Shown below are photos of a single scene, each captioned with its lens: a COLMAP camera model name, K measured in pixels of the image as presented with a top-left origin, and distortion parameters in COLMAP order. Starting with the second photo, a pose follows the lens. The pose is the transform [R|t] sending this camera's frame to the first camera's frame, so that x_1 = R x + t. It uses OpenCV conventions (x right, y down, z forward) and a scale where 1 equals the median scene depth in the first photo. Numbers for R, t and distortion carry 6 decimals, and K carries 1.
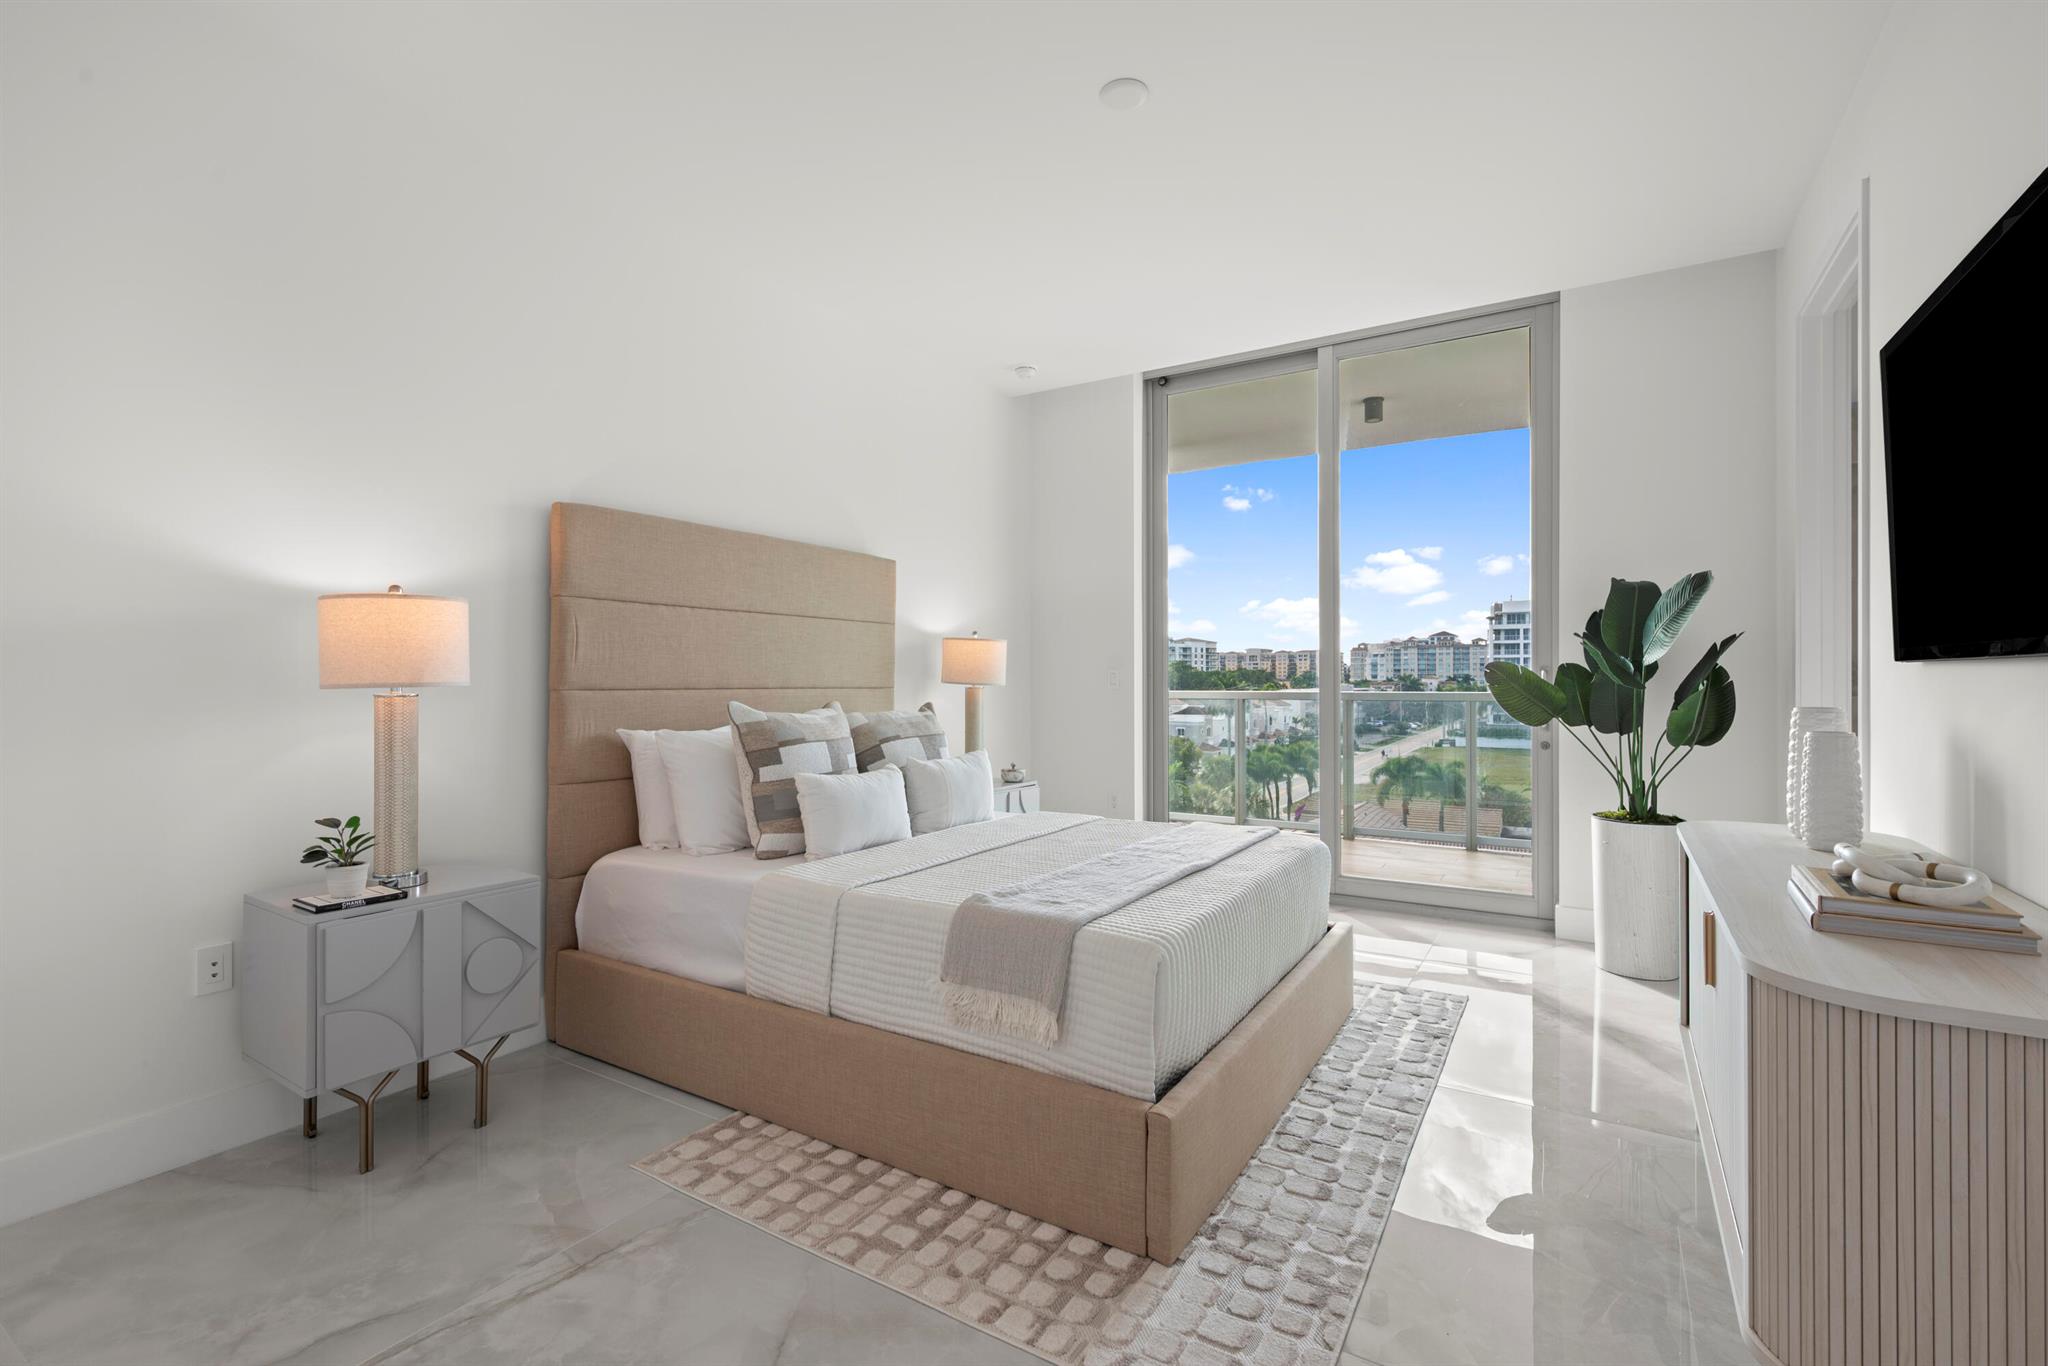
lens RADIAL K [[915.0, 0, 1058.6], [0, 915.0, 680.3], [0, 0, 1]] dist [-0.000188, -0.000966]
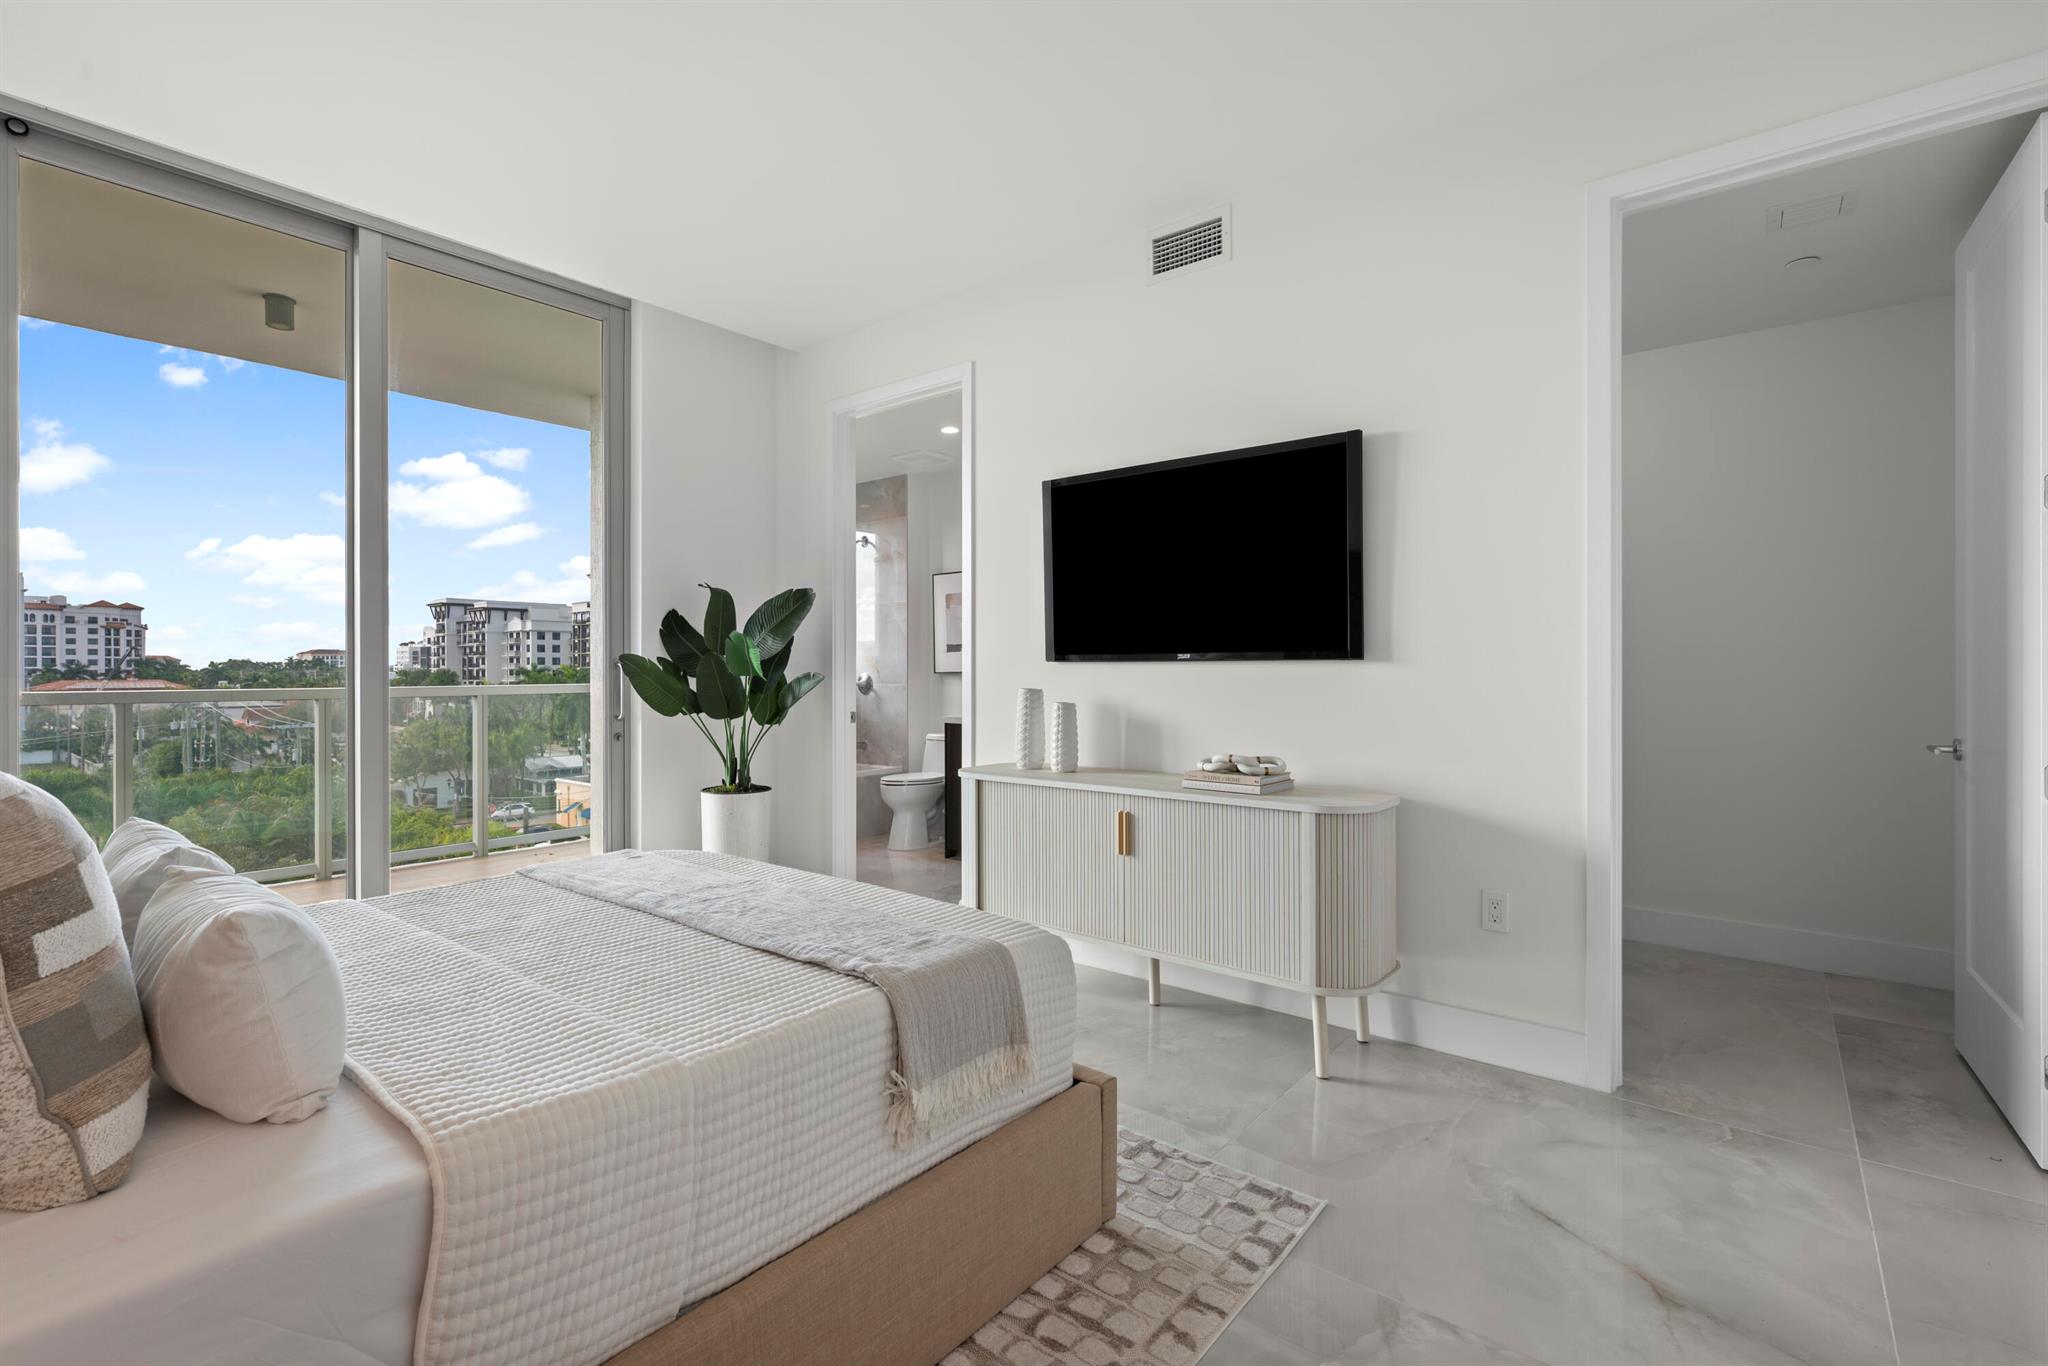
lens RADIAL K [[915.0, 0, 1005.4], [0, 915.0, 667.5], [0, 0, 1]] dist [-0.000188, -0.000966]
pose [[0.166192, 0.001039, 0.986093, -0.600660], [0.005415, 0.999983, -0.001966, -0.000968], [-0.986078, 0.005667, 0.166184, 0.591772]]
